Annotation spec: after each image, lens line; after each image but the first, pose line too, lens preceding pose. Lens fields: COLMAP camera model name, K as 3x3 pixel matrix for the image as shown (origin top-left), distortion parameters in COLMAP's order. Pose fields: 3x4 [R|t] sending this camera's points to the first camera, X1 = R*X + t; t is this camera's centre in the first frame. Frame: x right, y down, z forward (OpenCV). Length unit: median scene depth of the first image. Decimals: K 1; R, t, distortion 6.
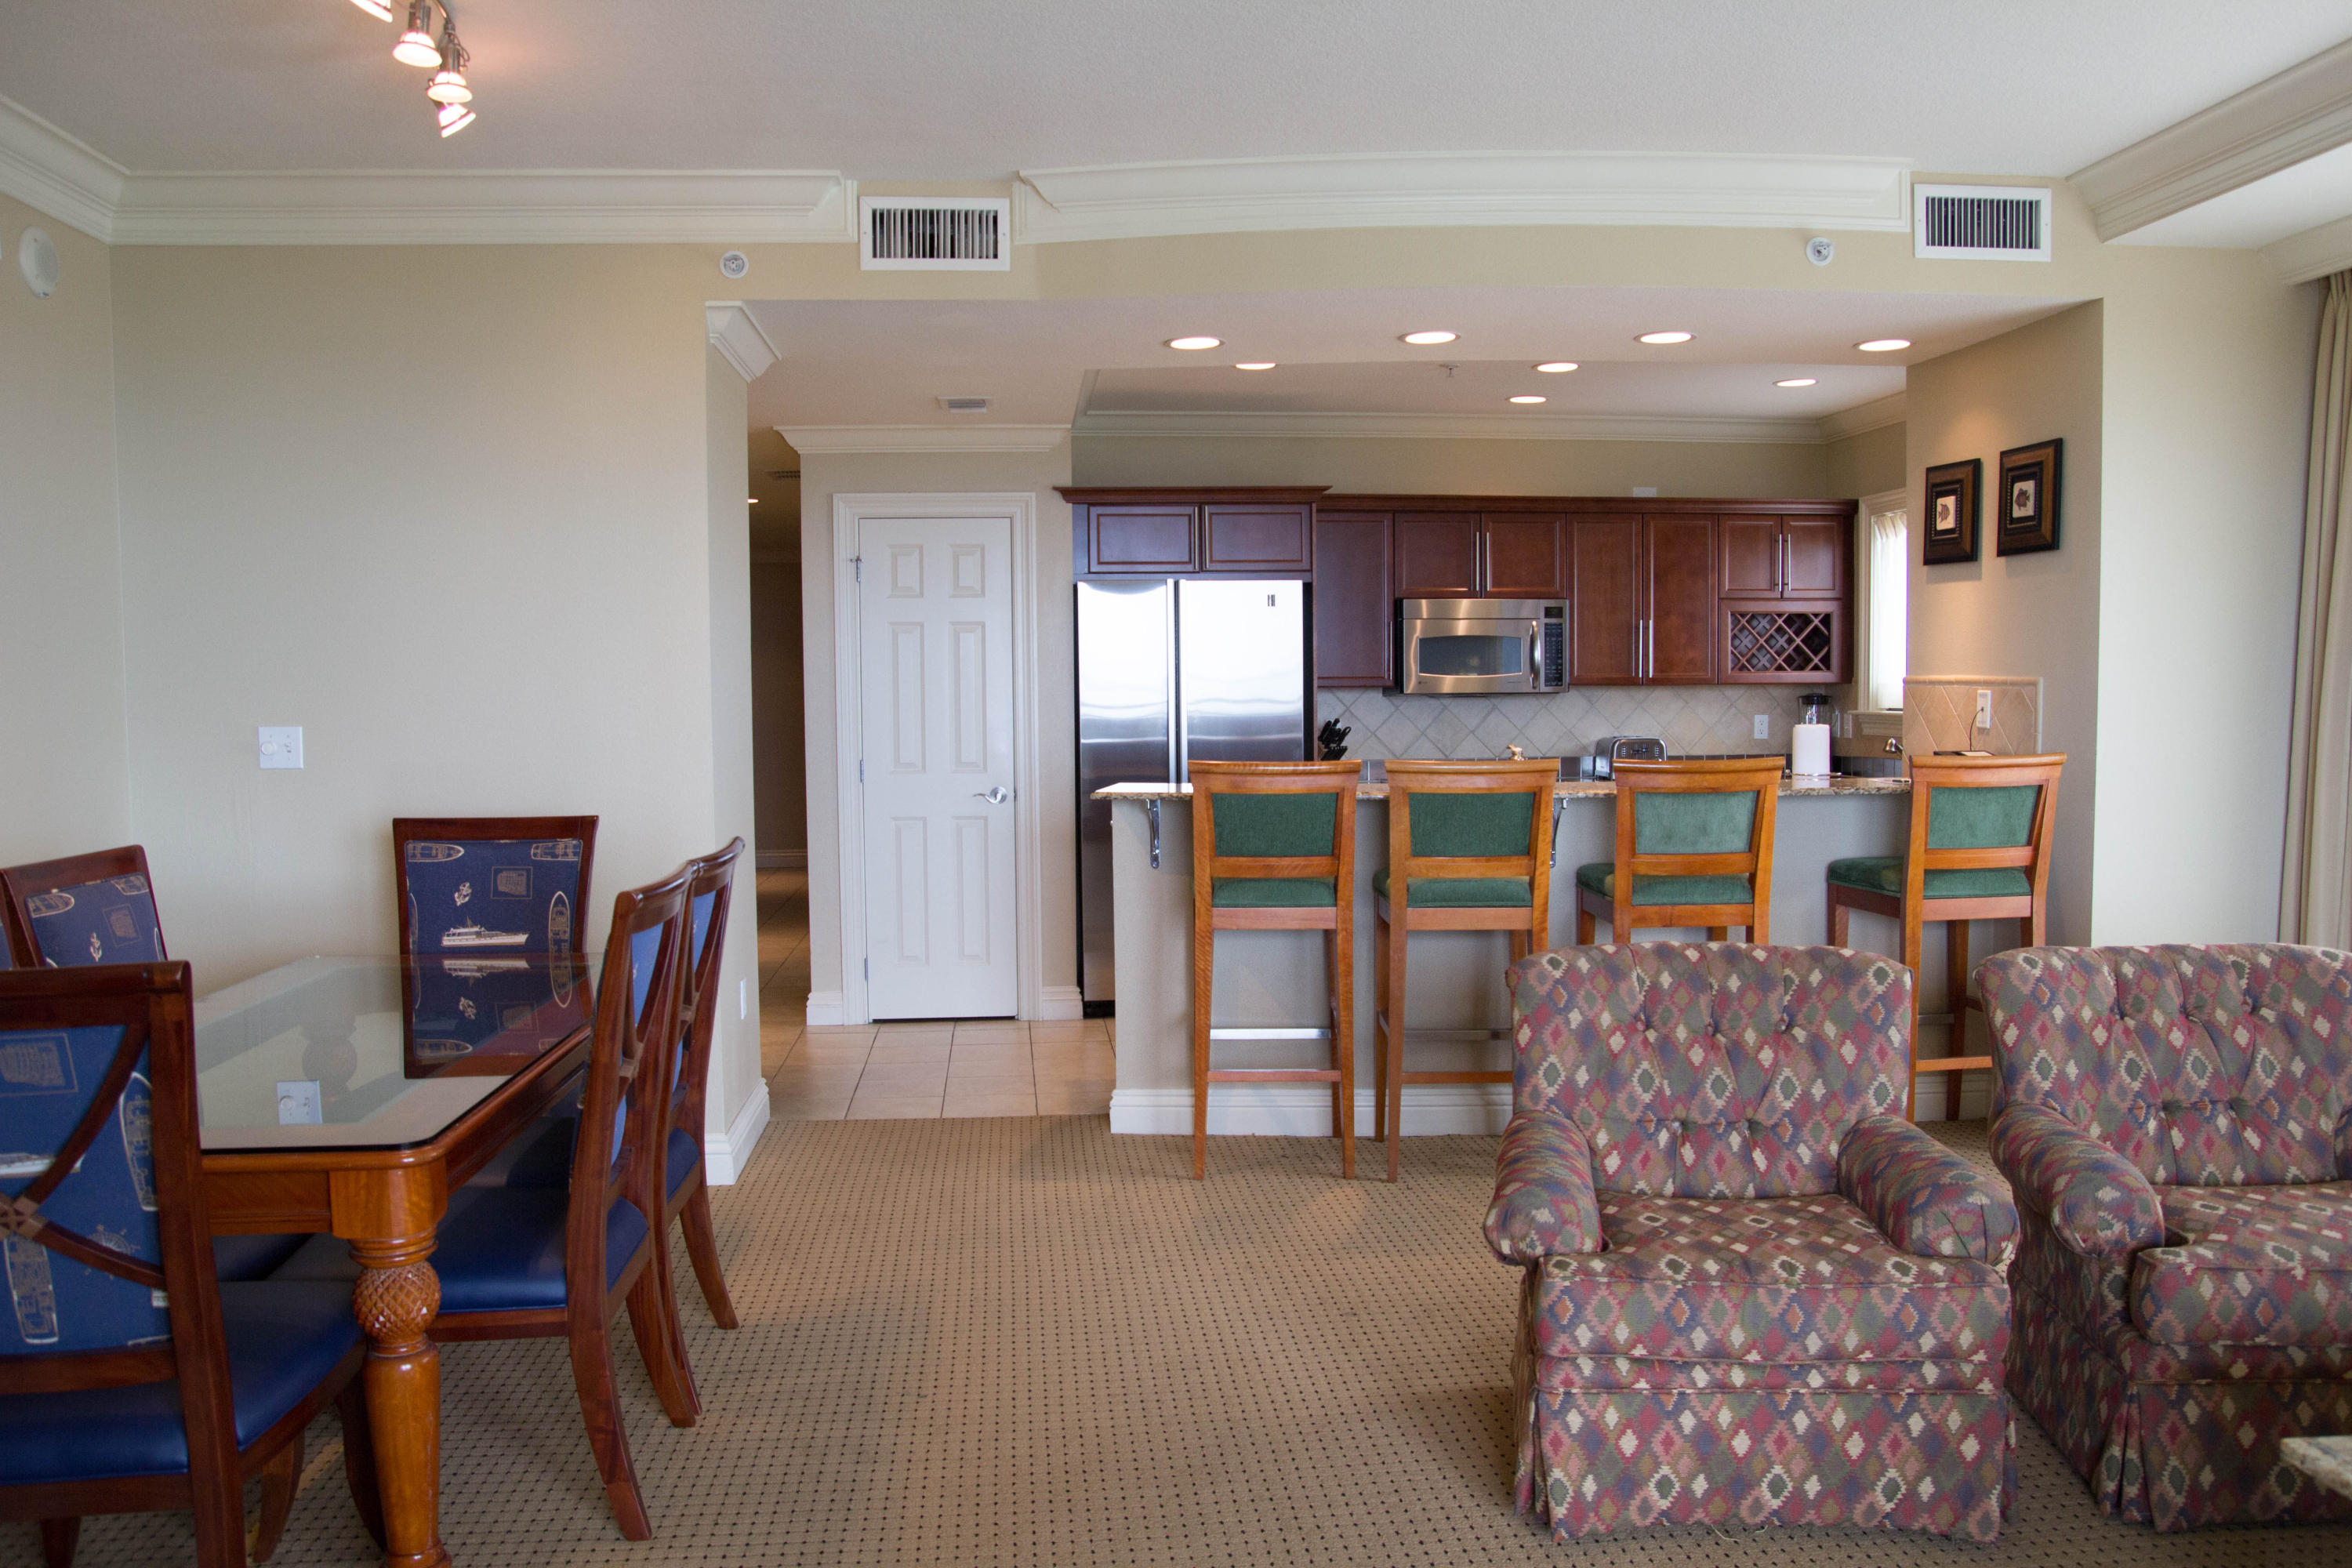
lens RADIAL K [[1830.1, 0, 1176.0], [0, 1830.1, 784.0], [0, 0, 1]] dist [-0.142454, 0.126765]
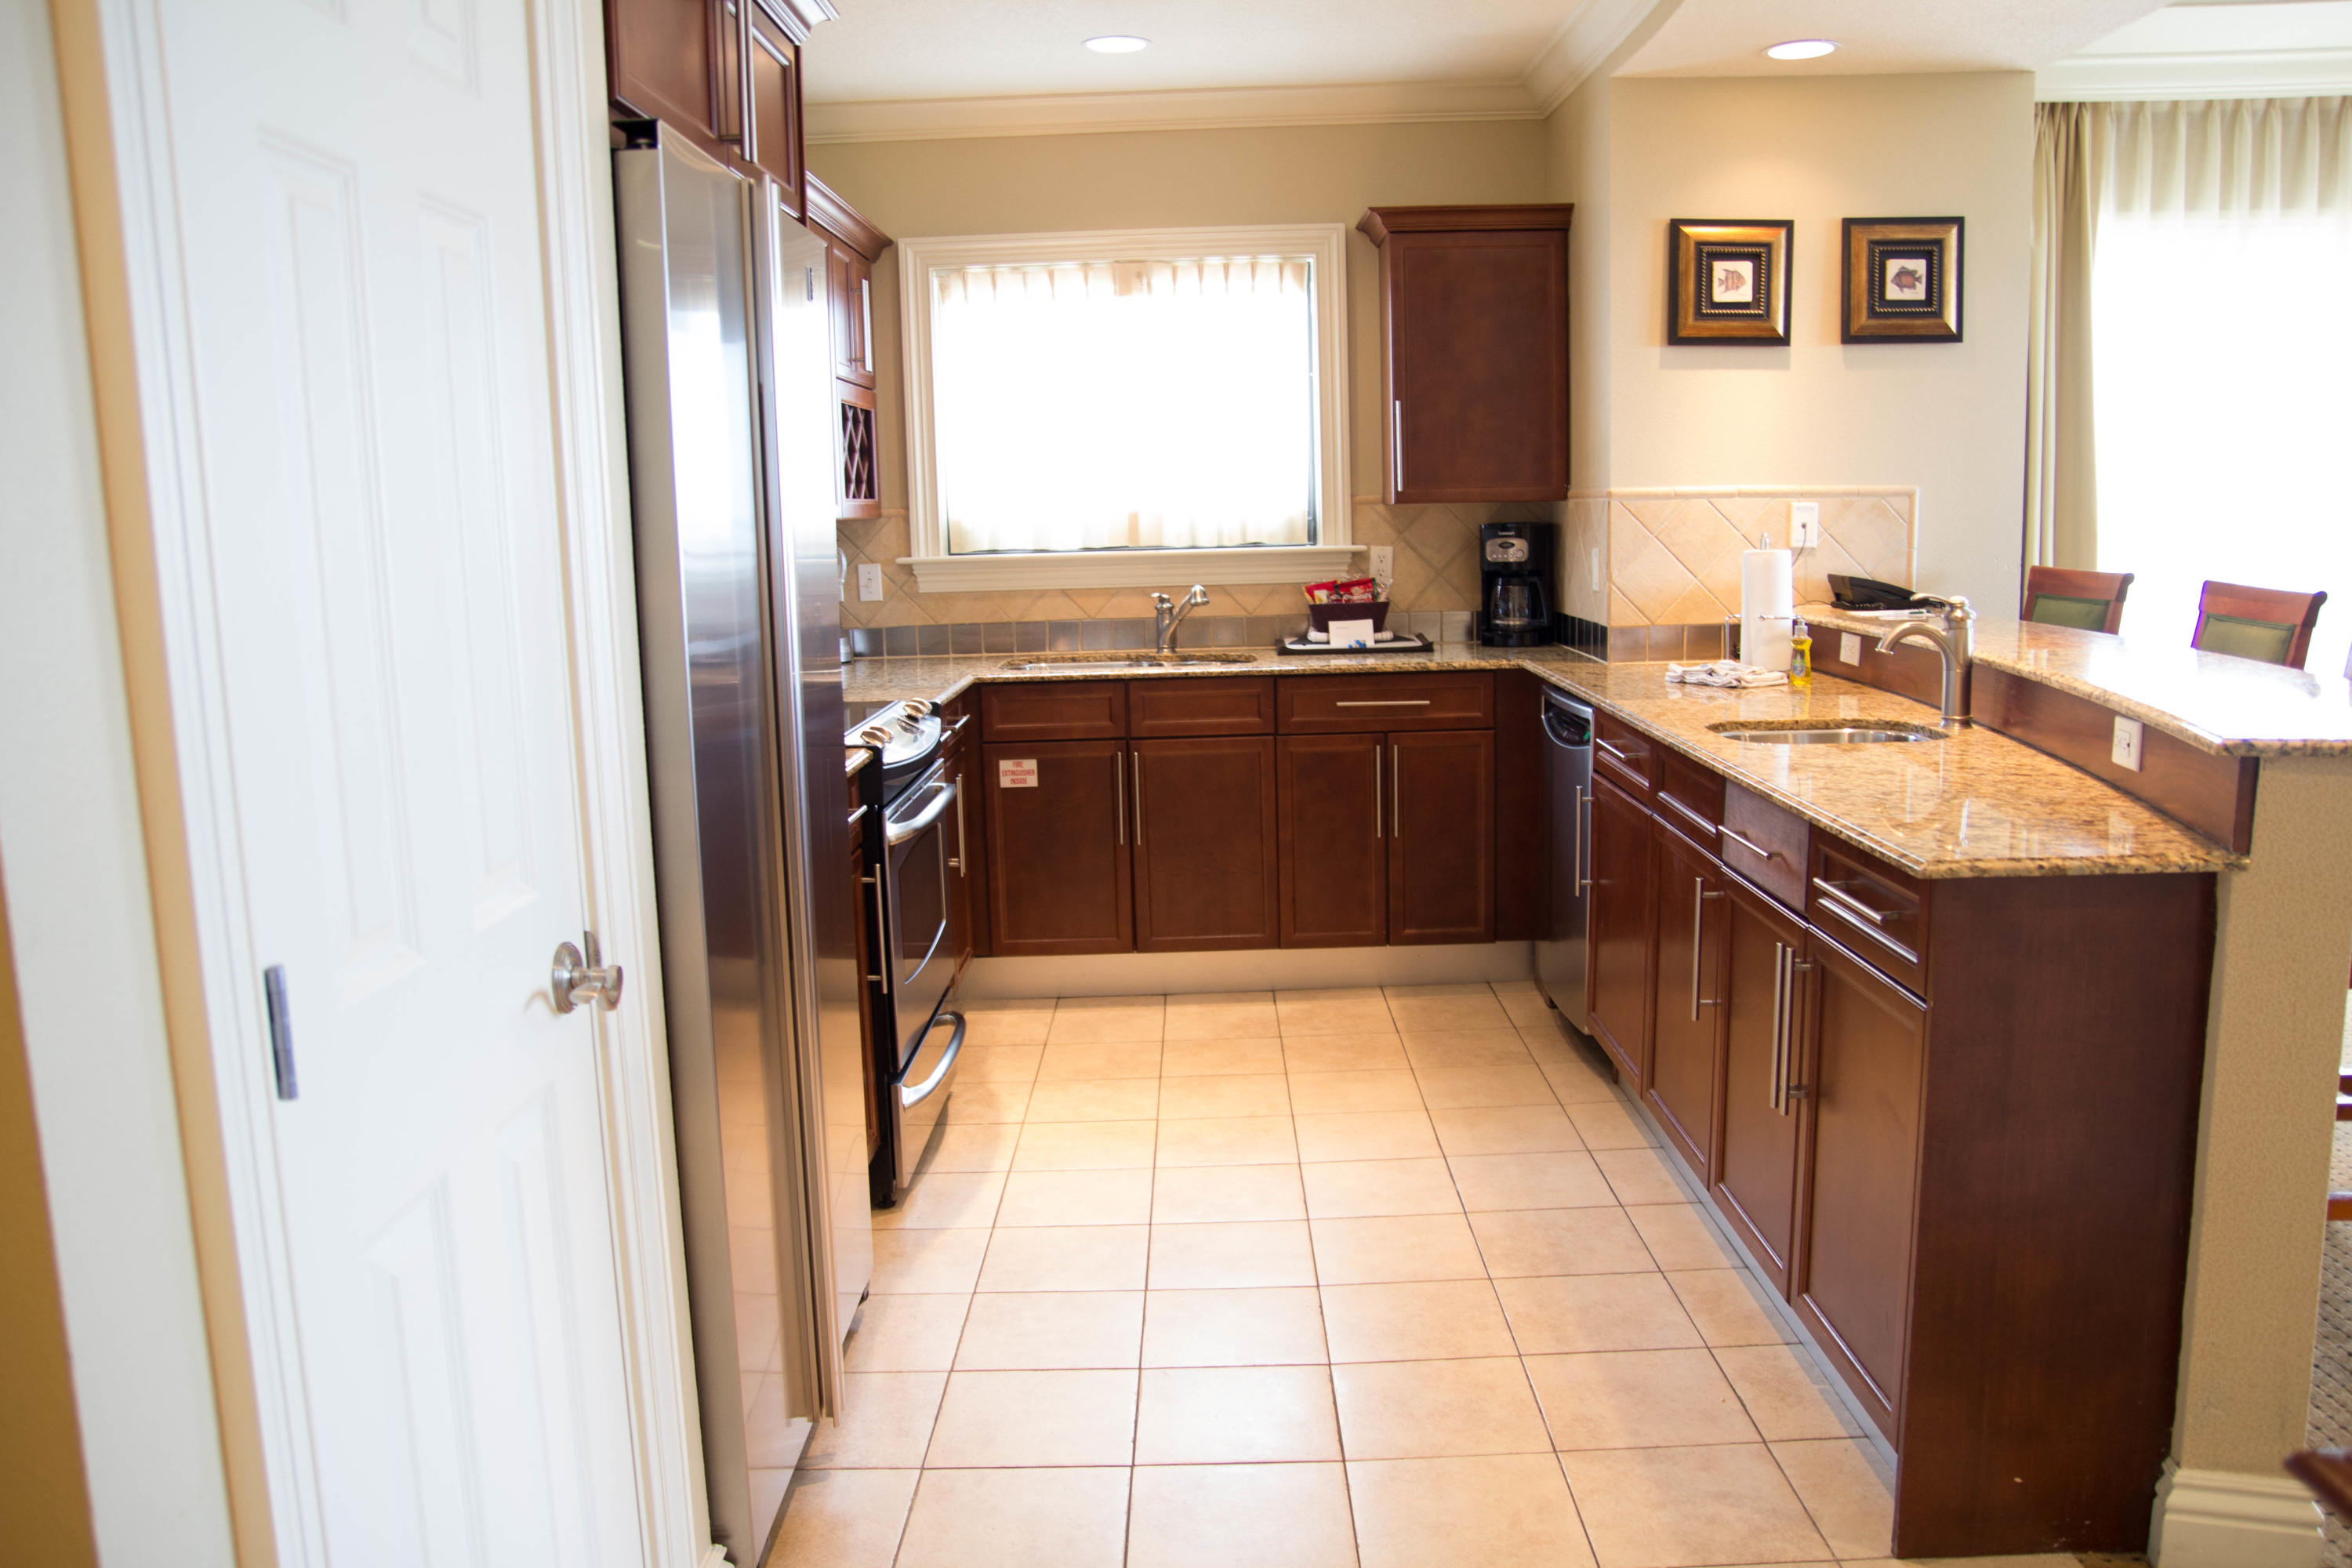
lens RADIAL K [[1830.1, 0, 1176.0], [0, 1830.1, 784.0], [0, 0, 1]] dist [-0.142454, 0.126765]
pose [[0.105146, -0.139917, 0.984565, -0.423482], [0.079318, 0.988078, 0.131946, -0.056755], [-0.991289, 0.064220, 0.114991, 1.199113]]
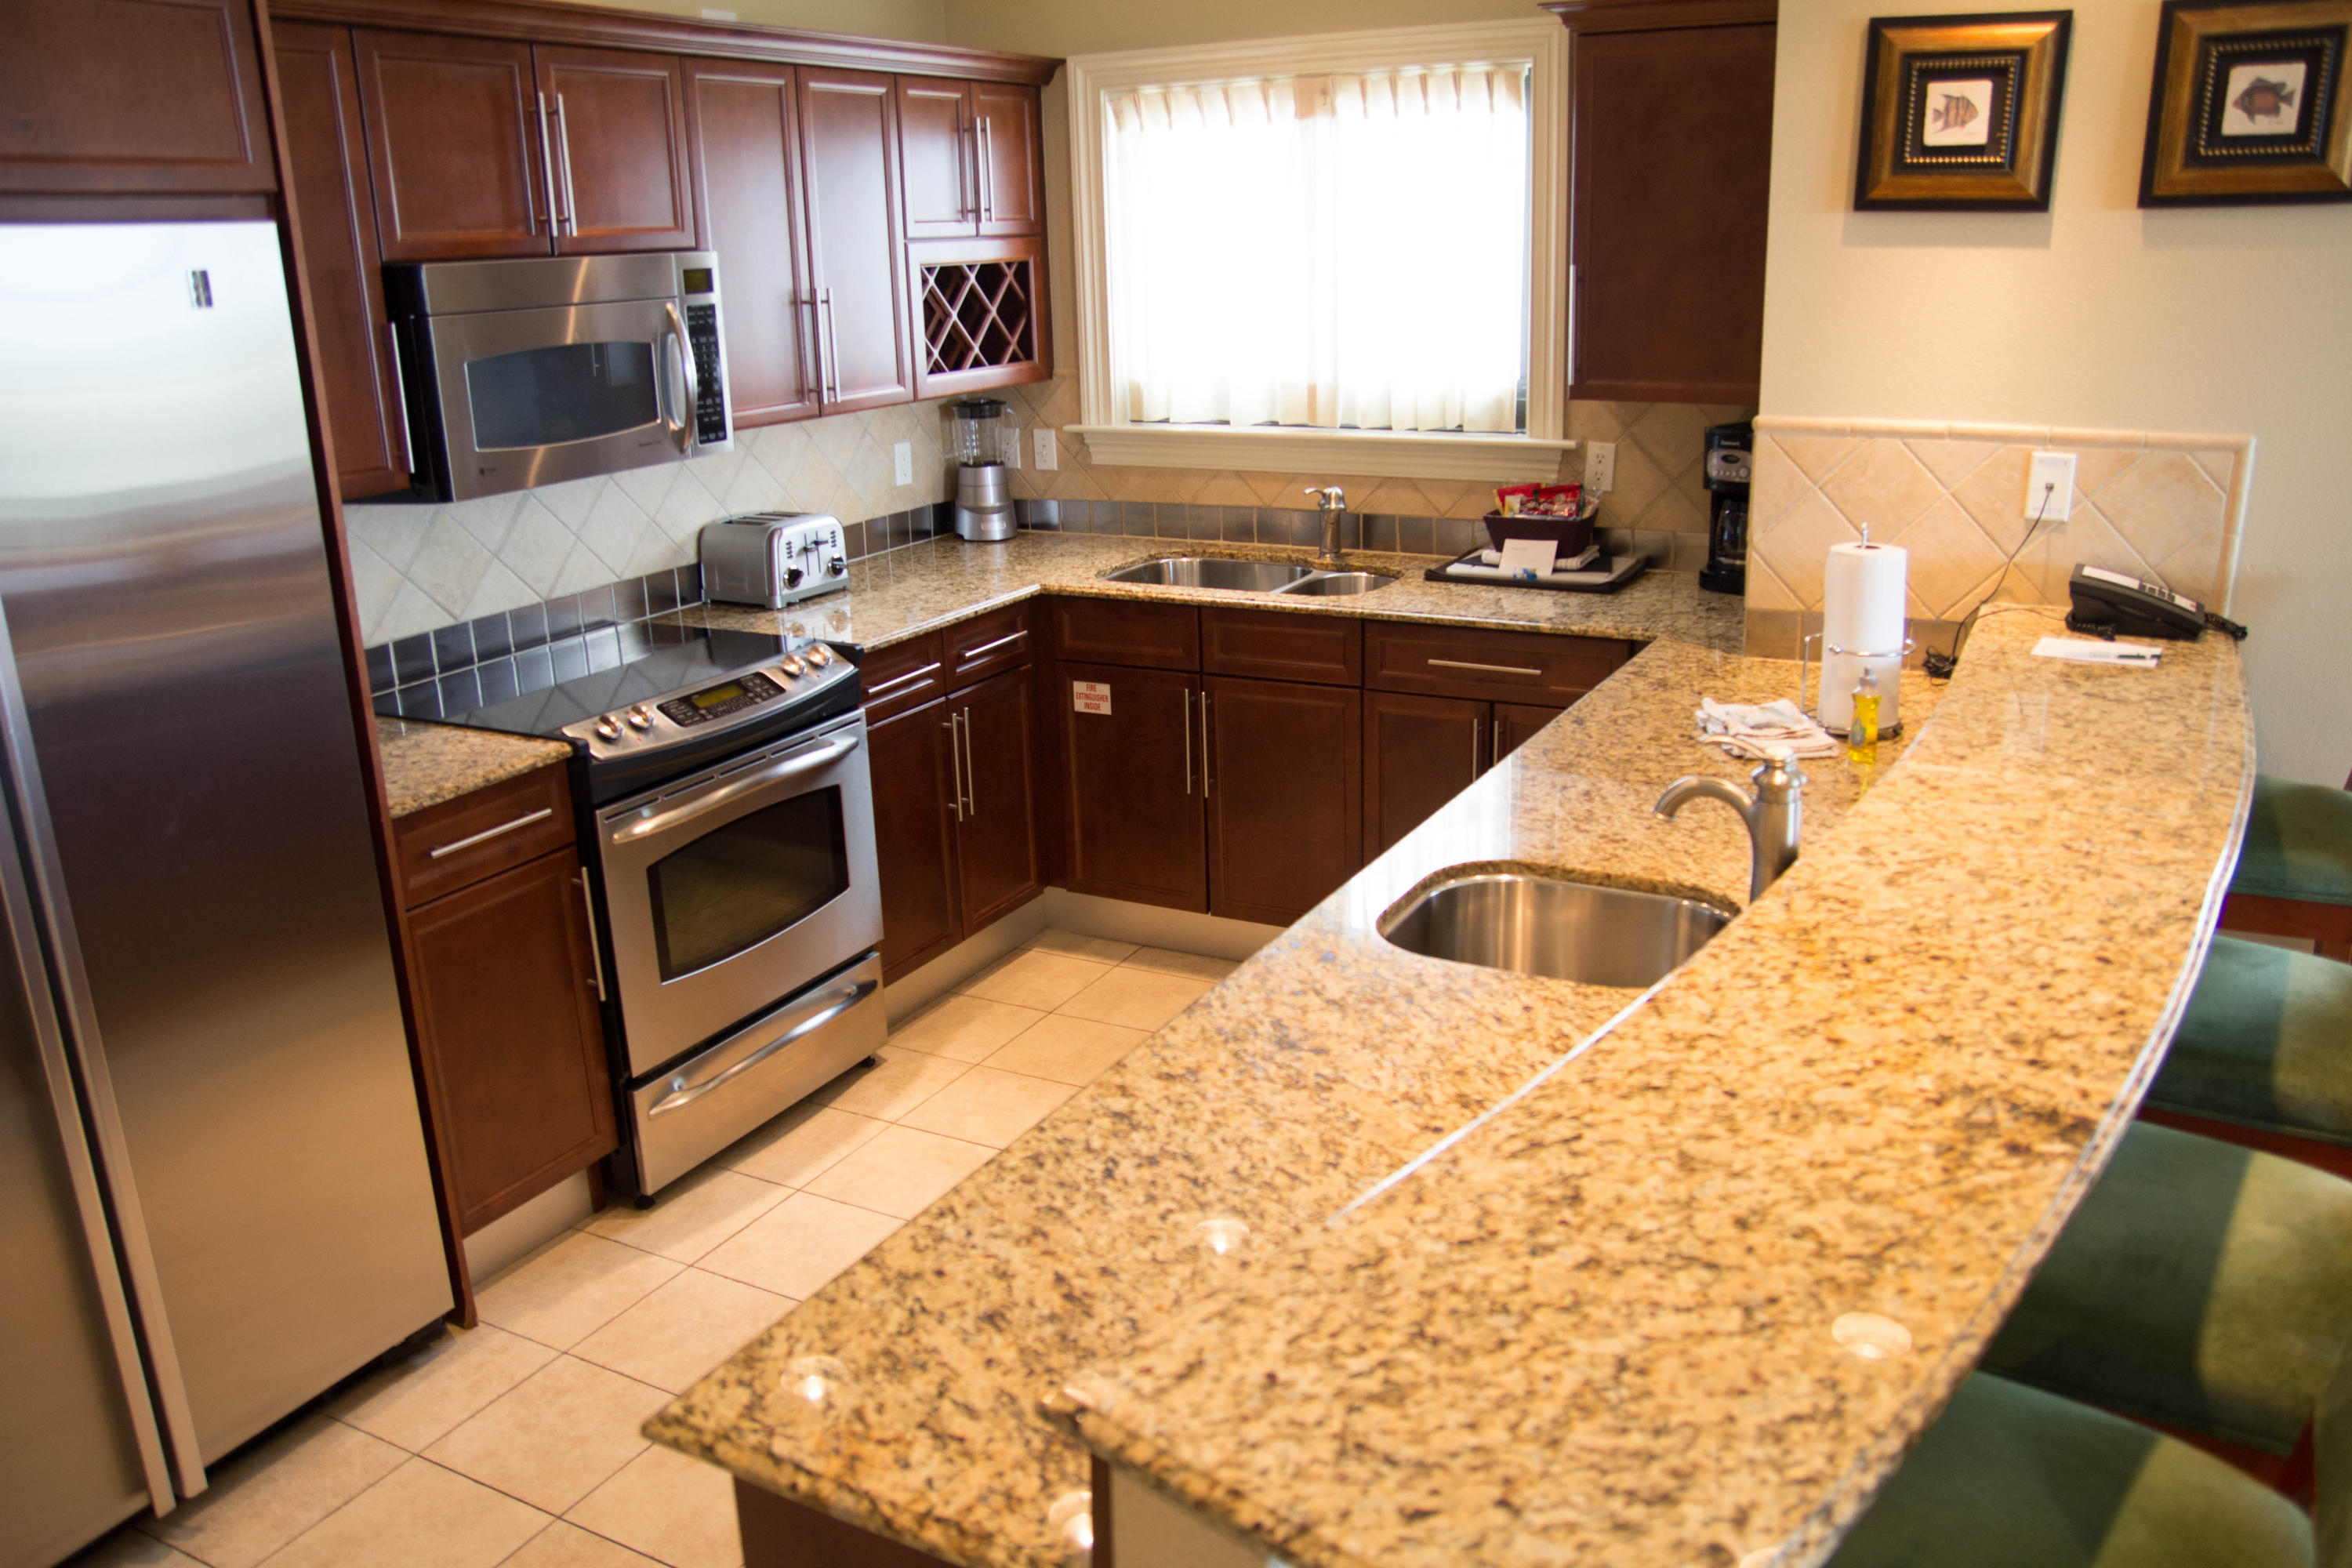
lens RADIAL K [[1830.1, 0, 1176.0], [0, 1830.1, 784.0], [0, 0, 1]] dist [-0.142454, 0.126765]
pose [[0.558619, -0.248016, 0.791475, -0.162203], [0.068337, 0.964764, 0.254086, -0.111982], [-0.826605, -0.087850, 0.555884, 0.906444]]
